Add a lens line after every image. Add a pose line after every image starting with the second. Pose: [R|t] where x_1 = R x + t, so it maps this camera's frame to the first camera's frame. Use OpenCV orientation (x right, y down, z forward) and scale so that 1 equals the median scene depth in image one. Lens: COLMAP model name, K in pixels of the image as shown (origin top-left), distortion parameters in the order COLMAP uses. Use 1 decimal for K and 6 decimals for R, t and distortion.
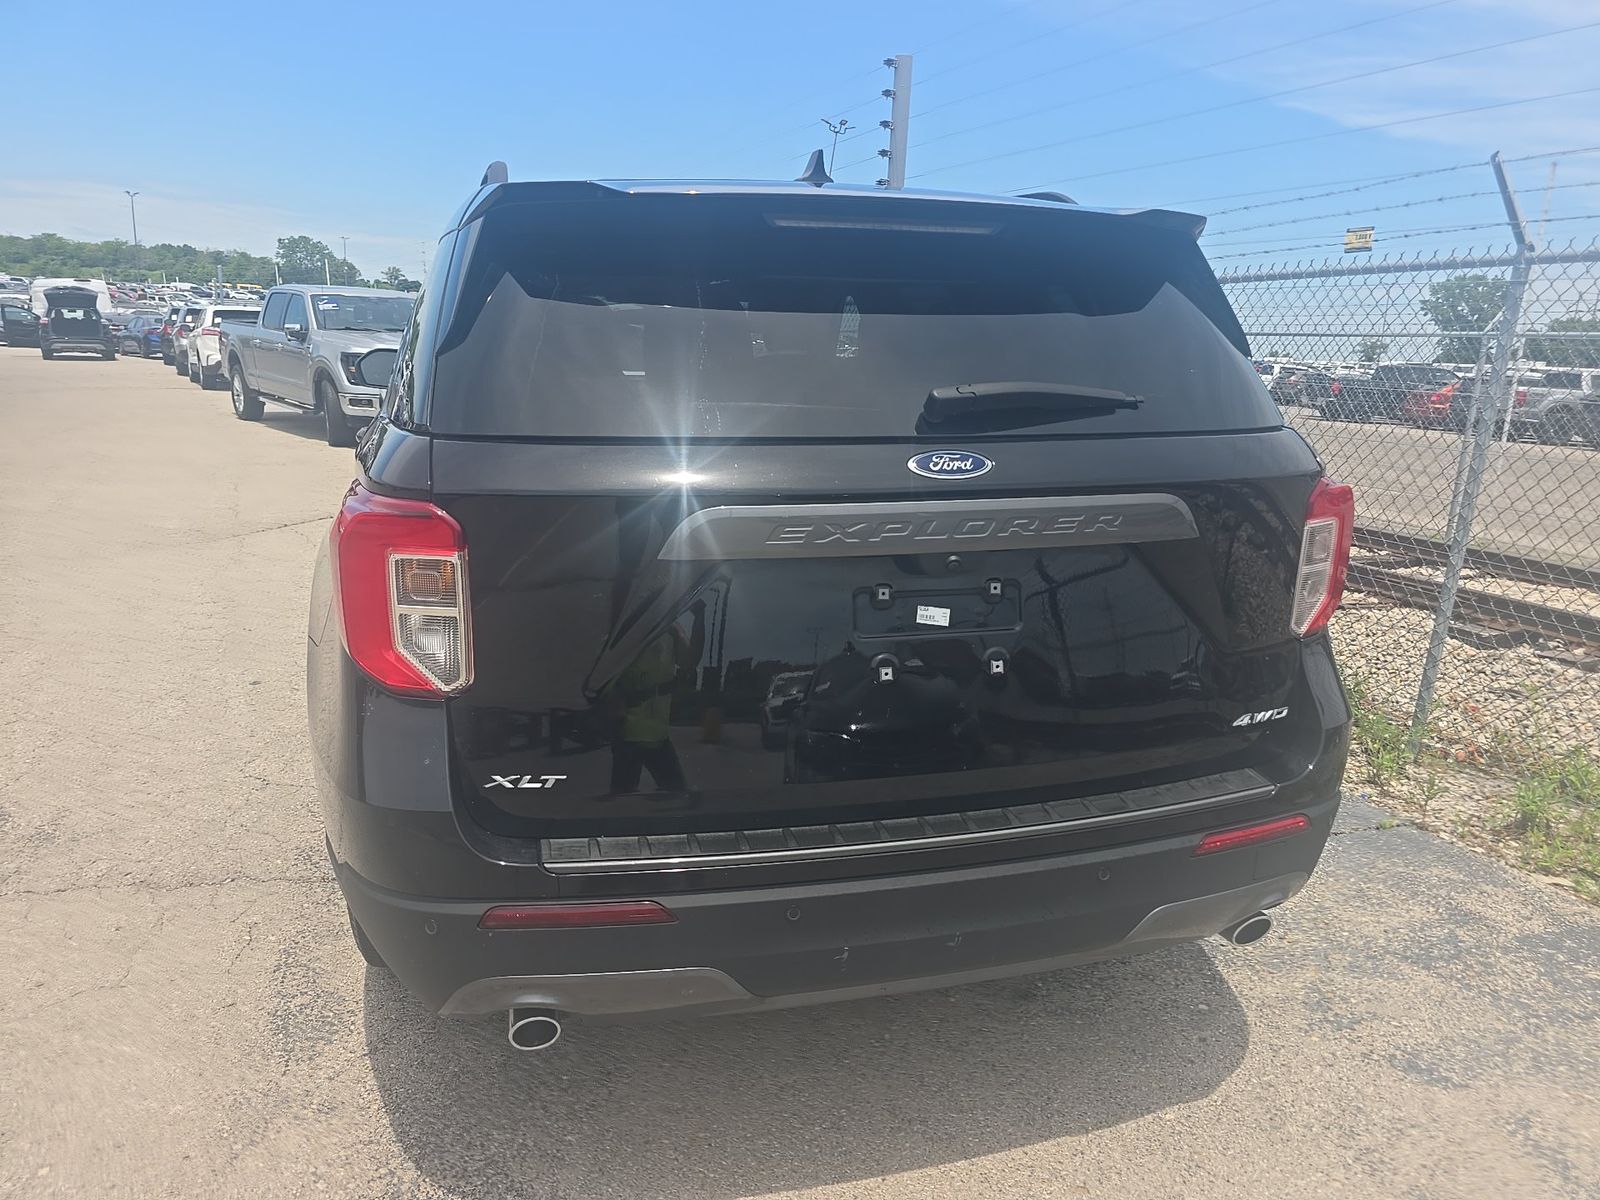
lens RADIAL K [[1093.8, 0, 817.7], [0, 1093.8, 601.4], [0, 0, 1]] dist [0.040617, -0.037759]
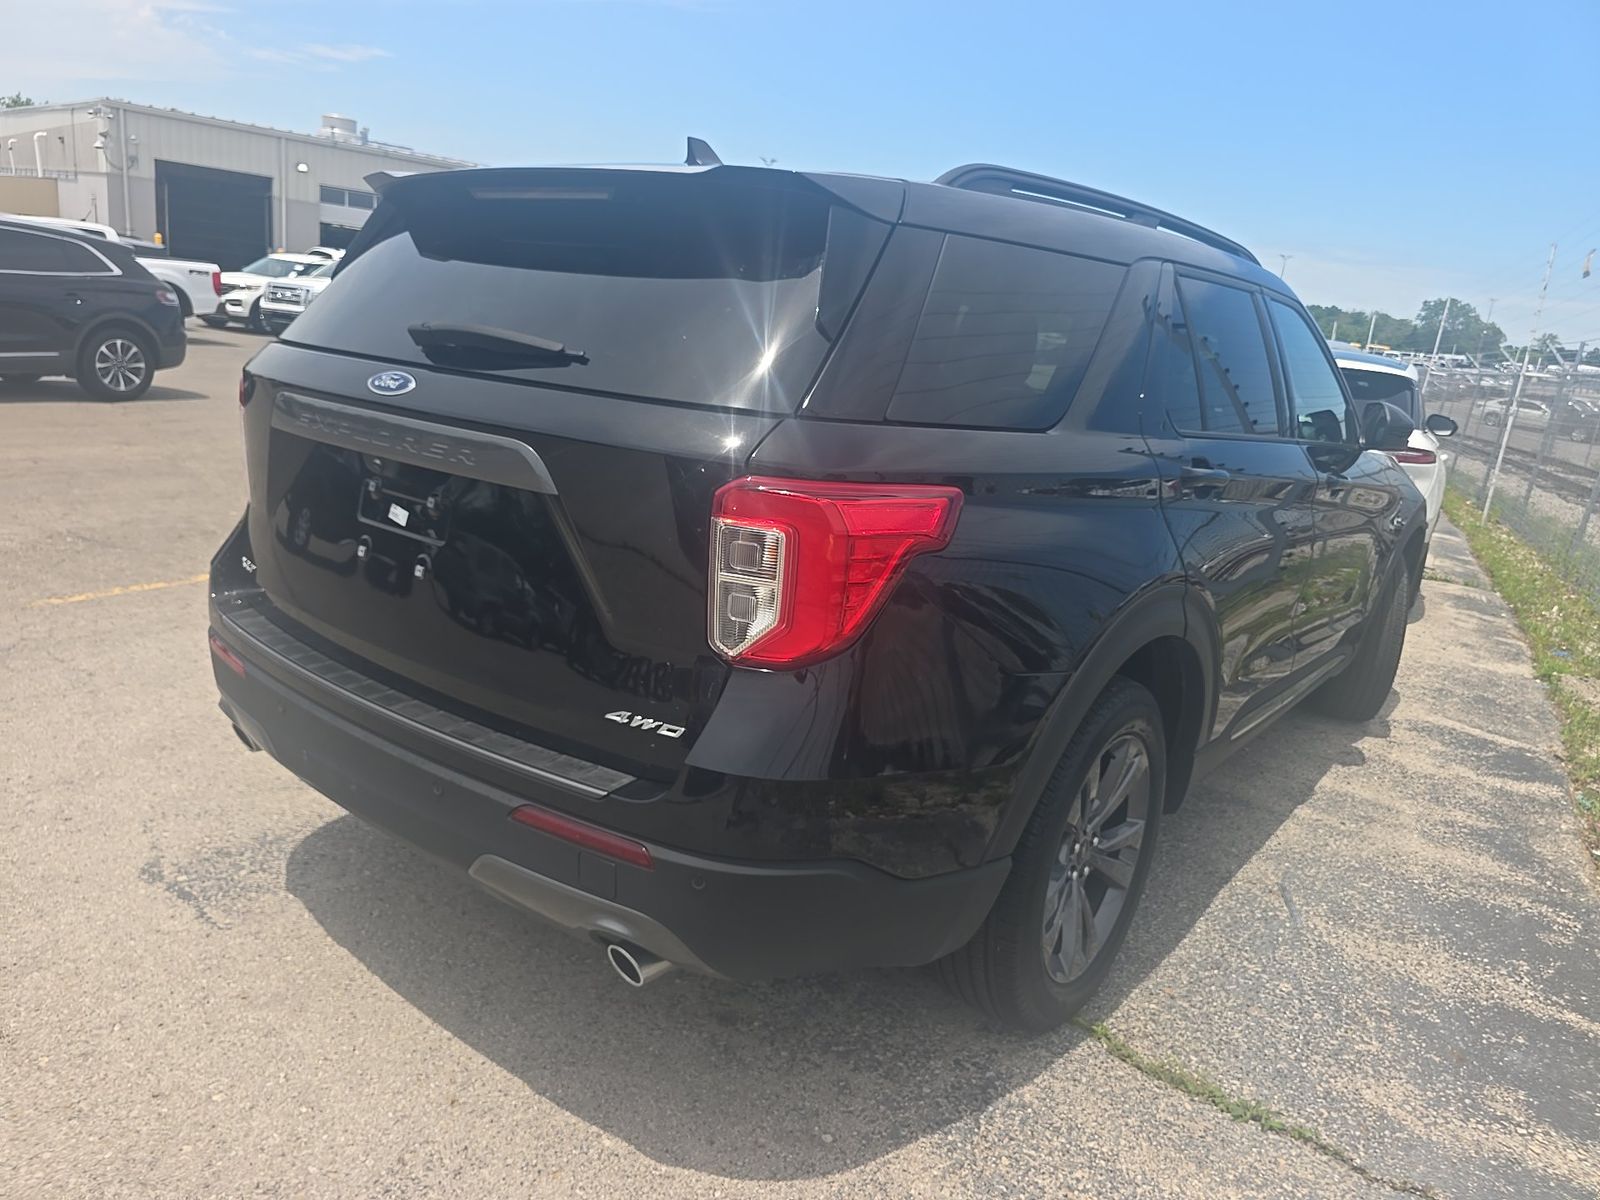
lens RADIAL K [[1093.8, 0, 796.4], [0, 1093.8, 604.4], [0, 0, 1]] dist [0.040617, -0.037759]
pose [[0.594267, 0.233388, -0.769660, 0.596761], [-0.270238, 0.959276, 0.082231, -0.049375], [0.757508, 0.159124, 0.633136, 0.271673]]
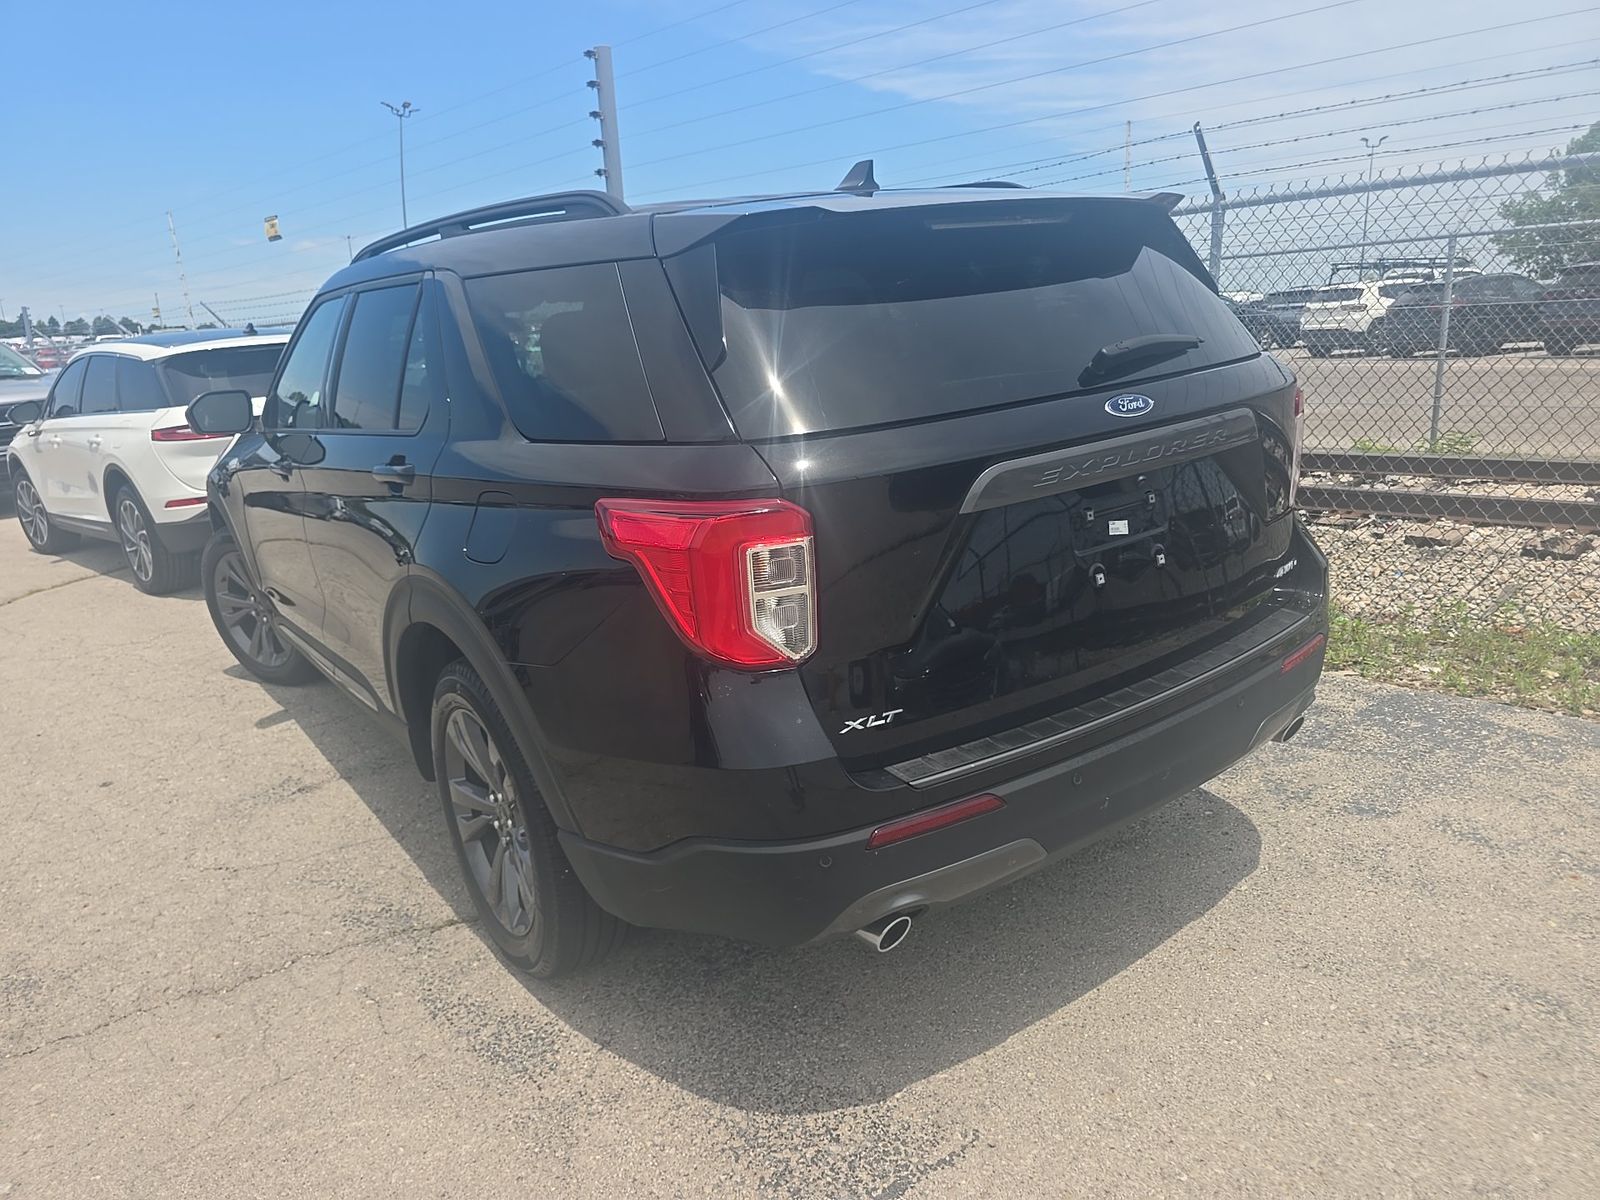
lens RADIAL K [[1093.8, 0, 826.1], [0, 1093.8, 598.9], [0, 0, 1]] dist [0.040617, -0.037759]
pose [[0.925286, -0.190233, 0.328113, -0.295818], [0.183983, 0.981642, 0.050301, -0.014319], [-0.331658, 0.013825, 0.943298, -0.039906]]
